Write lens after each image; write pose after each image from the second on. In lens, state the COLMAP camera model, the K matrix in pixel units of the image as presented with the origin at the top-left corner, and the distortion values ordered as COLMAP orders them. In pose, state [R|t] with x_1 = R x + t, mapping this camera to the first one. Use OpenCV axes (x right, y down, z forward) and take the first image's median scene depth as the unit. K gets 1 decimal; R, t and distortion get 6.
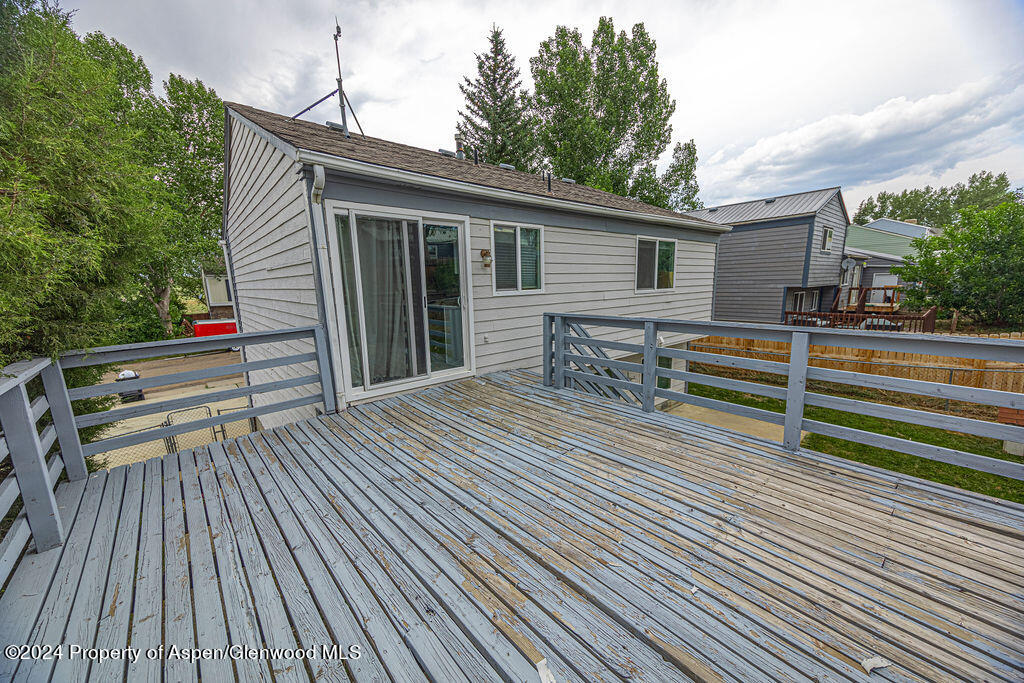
lens RADIAL K [[376.9, 0, 511.7], [0, 376.9, 345.0], [0, 0, 1]] dist [0.037335, -0.005060]
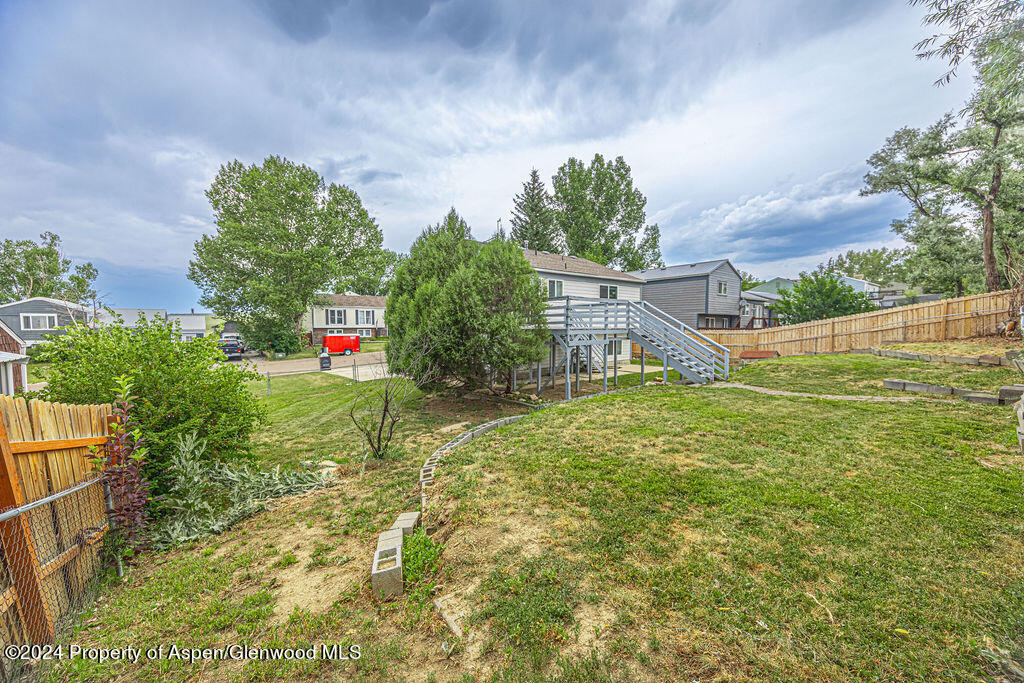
lens RADIAL K [[376.9, 0, 511.7], [0, 376.9, 345.0], [0, 0, 1]] dist [0.037335, -0.005060]
pose [[0.999343, 0.022784, -0.028194, -0.165441], [-0.025748, 0.993633, -0.109684, 0.387951], [0.025515, 0.110338, 0.993567, -1.397544]]
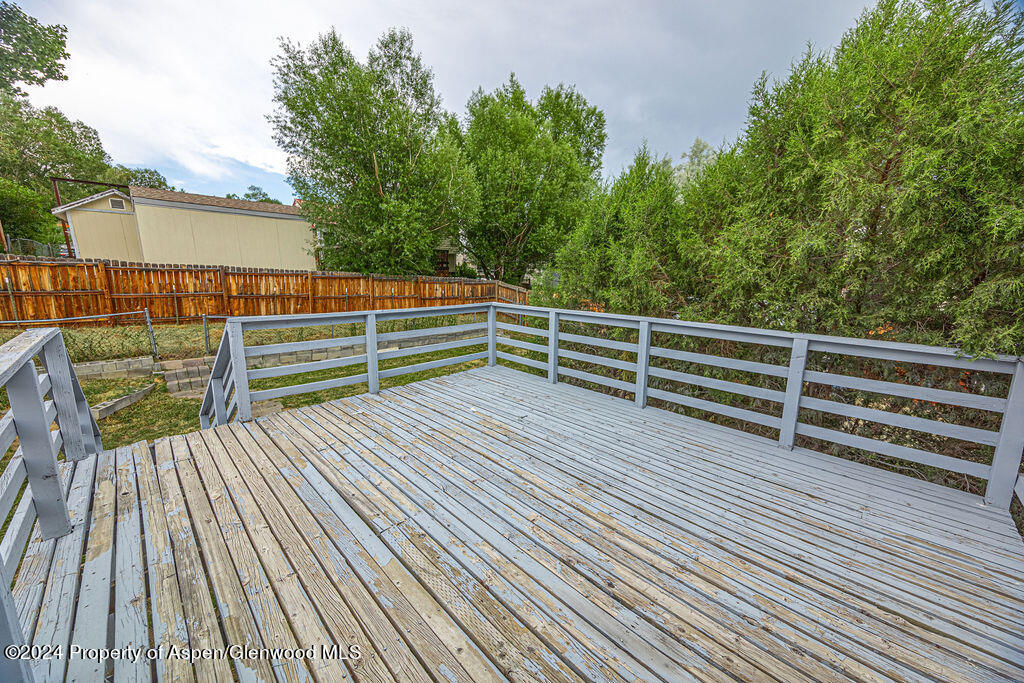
lens RADIAL K [[376.9, 0, 511.7], [0, 376.9, 345.0], [0, 0, 1]] dist [0.037335, -0.005060]
pose [[-0.997981, 0.025880, -0.057997, -0.009051], [0.004424, 0.939318, 0.343018, -0.098507], [0.063355, 0.342069, -0.937537, 0.578700]]
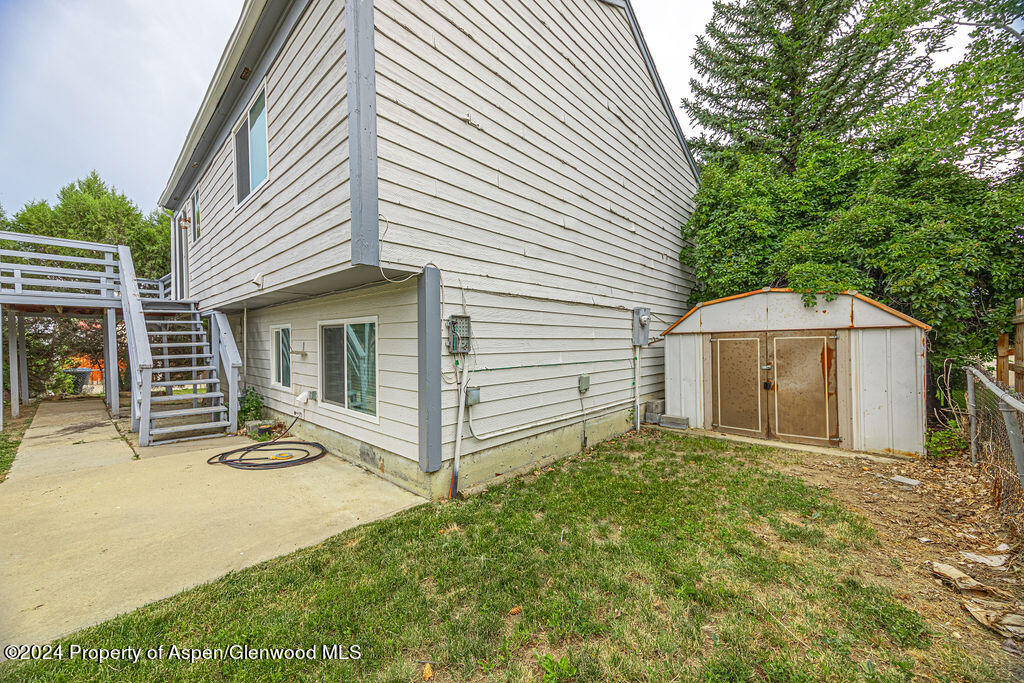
lens RADIAL K [[376.9, 0, 511.7], [0, 376.9, 345.0], [0, 0, 1]] dist [0.037335, -0.005060]
pose [[0.123219, 0.040386, -0.991557, 1.040242], [-0.151125, 0.988281, 0.021472, 0.016873], [0.980805, 0.147204, 0.127878, 1.354795]]
